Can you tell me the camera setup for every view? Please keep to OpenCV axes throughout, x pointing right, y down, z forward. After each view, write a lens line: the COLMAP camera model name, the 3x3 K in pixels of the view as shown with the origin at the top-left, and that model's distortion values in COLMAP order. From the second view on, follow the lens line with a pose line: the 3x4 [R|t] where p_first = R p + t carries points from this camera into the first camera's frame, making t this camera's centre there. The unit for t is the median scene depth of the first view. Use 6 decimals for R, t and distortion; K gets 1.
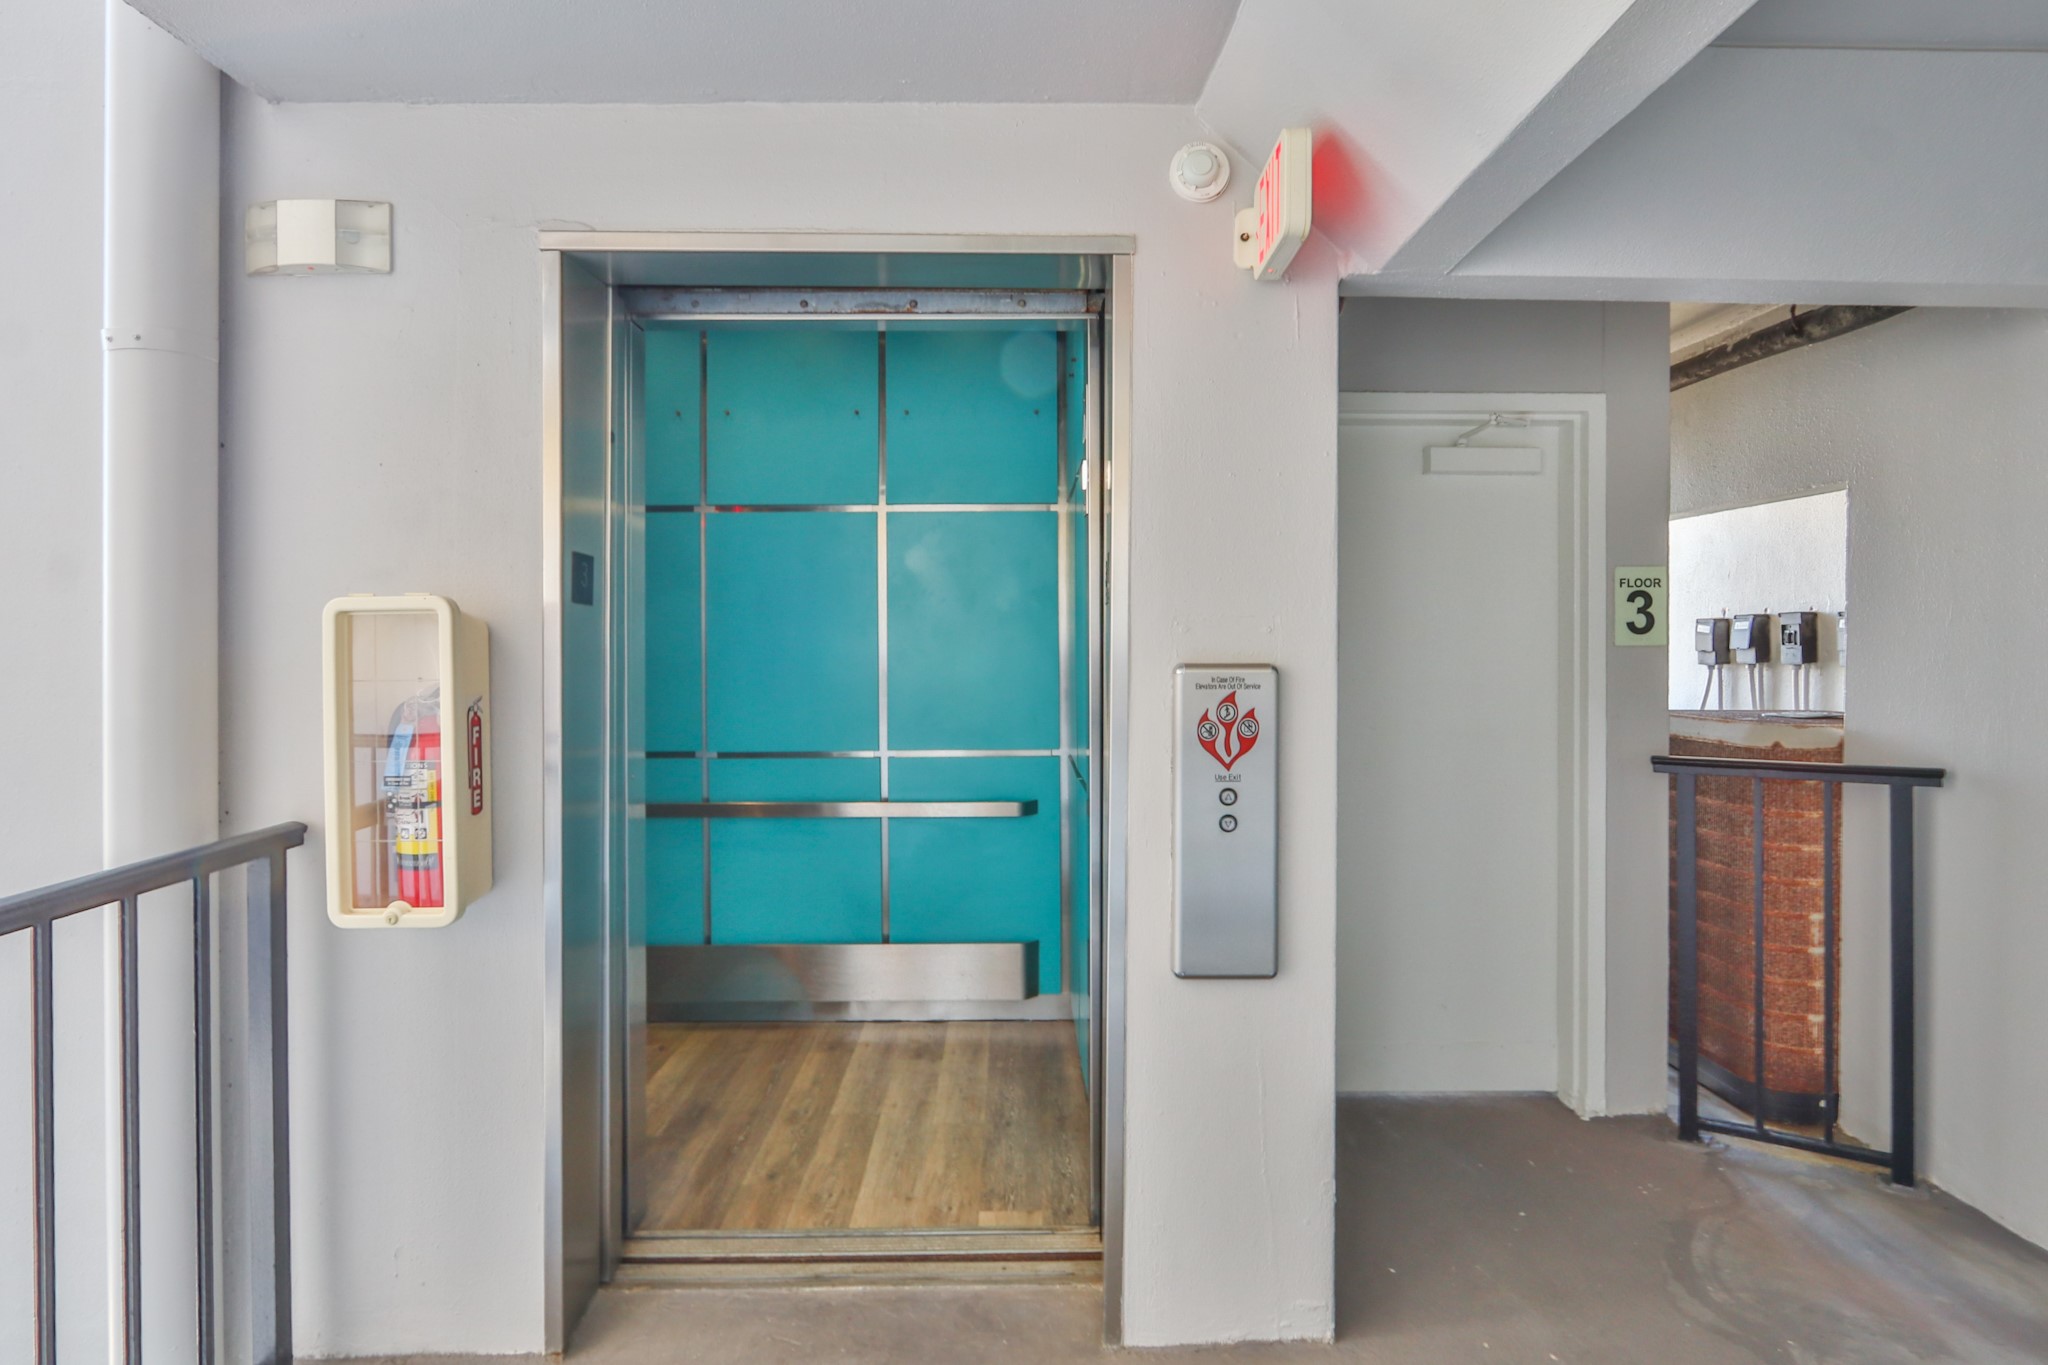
lens RADIAL K [[1073.7, 0, 1028.6], [0, 1073.7, 697.6], [0, 0, 1]] dist [-0.004784, 0.000713]
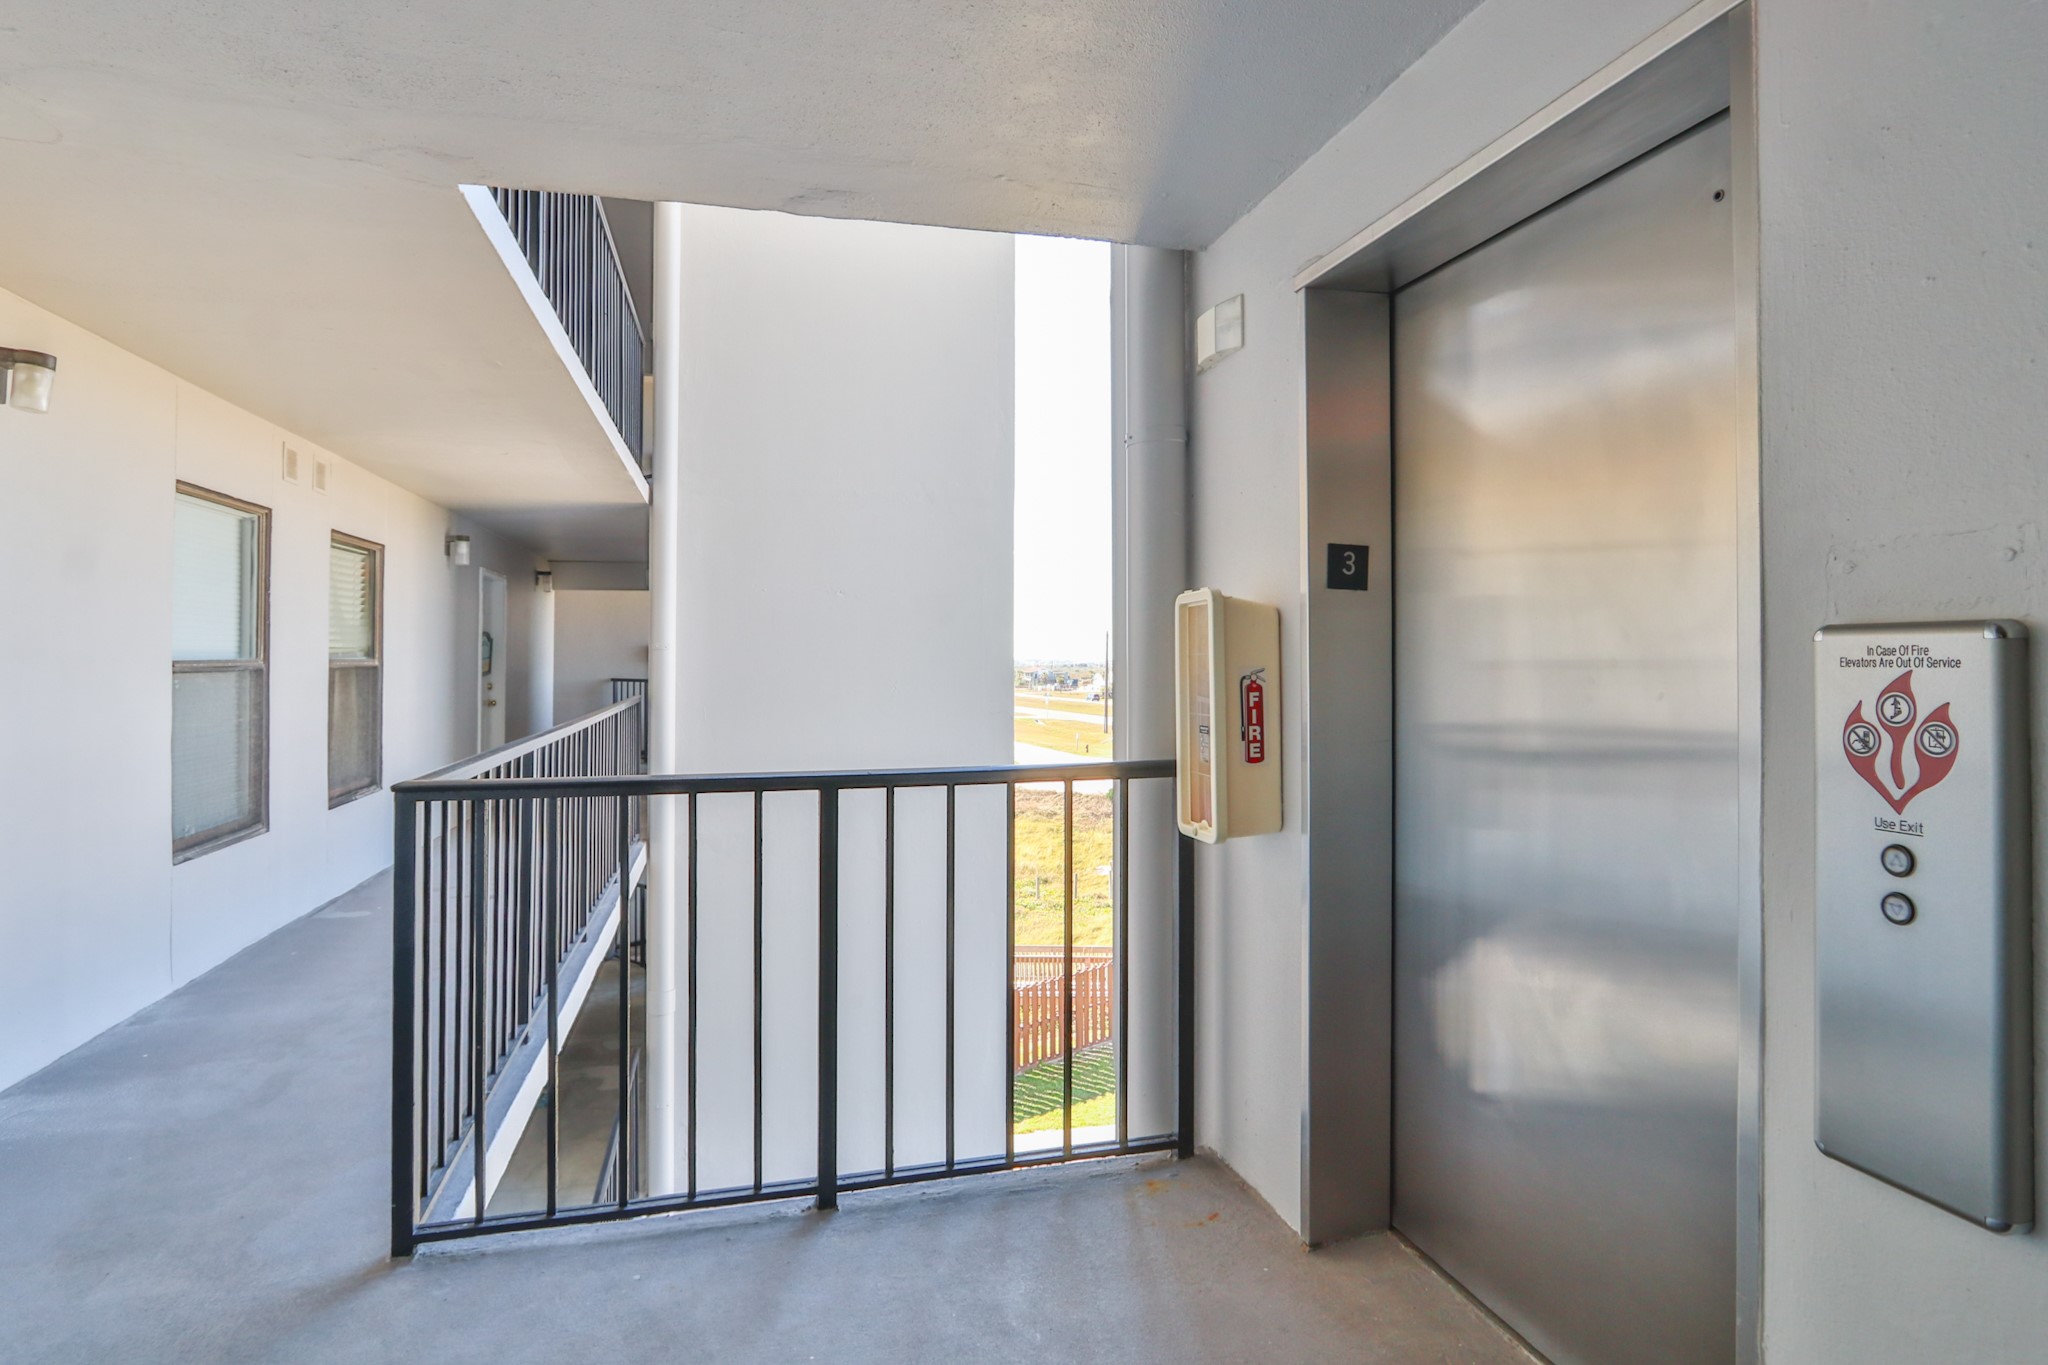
lens RADIAL K [[1084.2, 0, 1027.4], [0, 1084.2, 645.0], [0, 0, 1]] dist [-0.009963, -0.000077]
pose [[0.246807, -0.011840, -0.968992, 0.619821], [-0.023271, 0.999565, -0.018141, 0.001120], [0.968785, 0.027026, 0.246424, 0.419386]]
